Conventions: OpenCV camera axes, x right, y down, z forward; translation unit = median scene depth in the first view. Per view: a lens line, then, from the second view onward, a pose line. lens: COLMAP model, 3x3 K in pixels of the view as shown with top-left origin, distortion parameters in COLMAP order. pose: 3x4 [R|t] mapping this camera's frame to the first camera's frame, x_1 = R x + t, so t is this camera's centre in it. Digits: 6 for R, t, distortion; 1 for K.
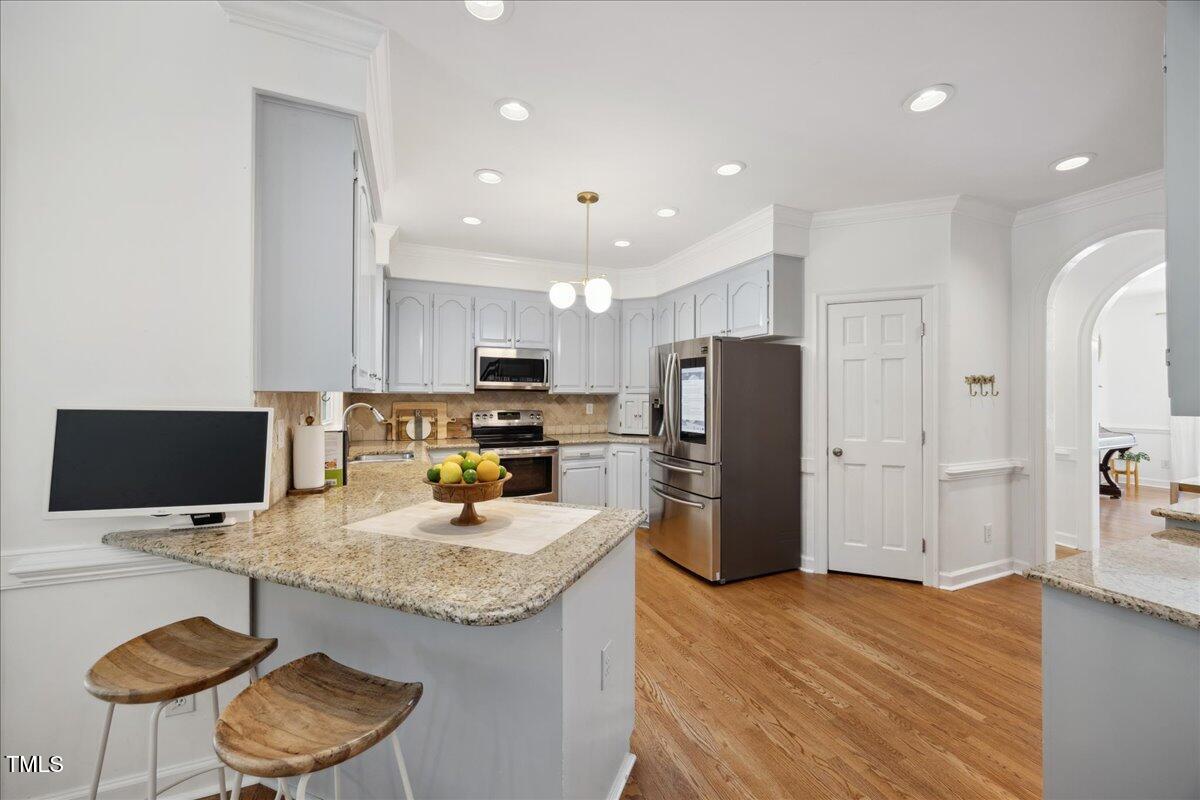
lens RADIAL K [[463.6, 0, 608.3], [0, 463.6, 395.2], [0, 0, 1]] dist [0.002181, -0.000001]
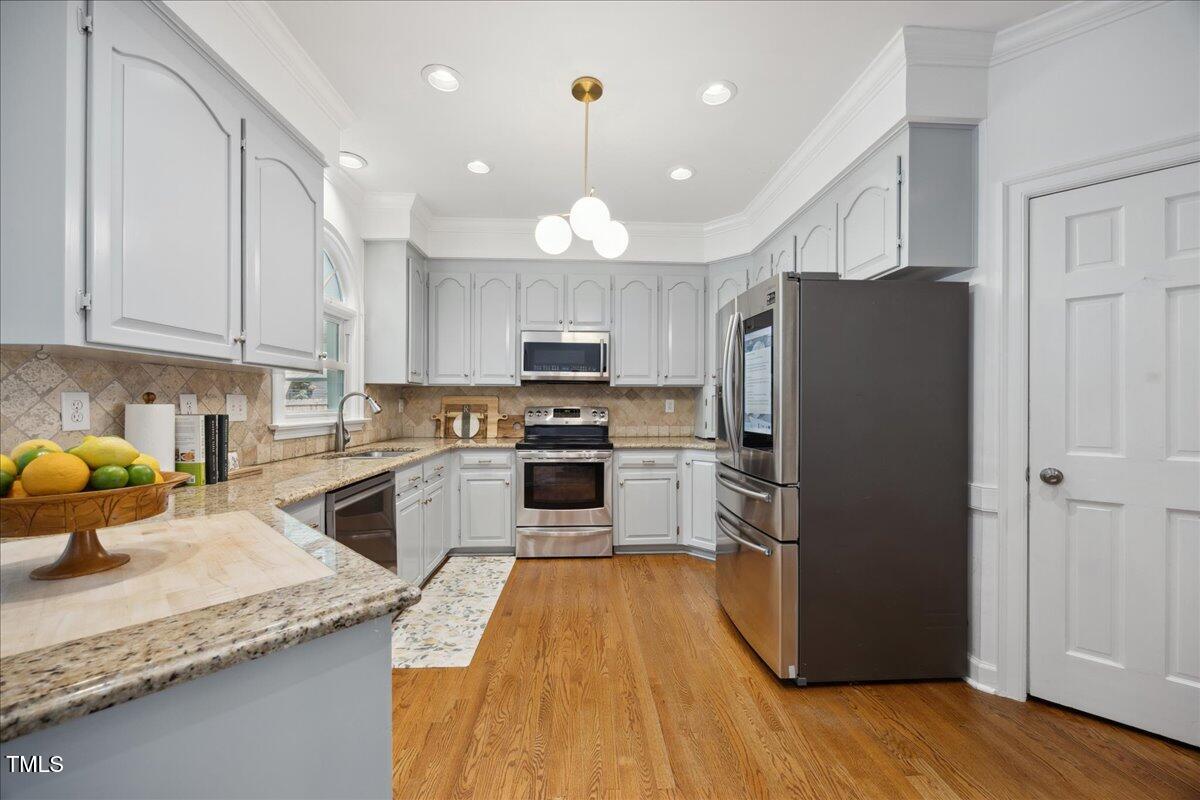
lens RADIAL K [[463.6, 0, 599.3], [0, 463.6, 406.5], [0, 0, 1]] dist [0.002181, -0.000001]
pose [[0.937261, 0.001541, -0.348625, 0.191886], [0.000765, 0.999979, 0.006477, 0.038136], [0.348628, -0.006338, 0.937240, 0.318547]]
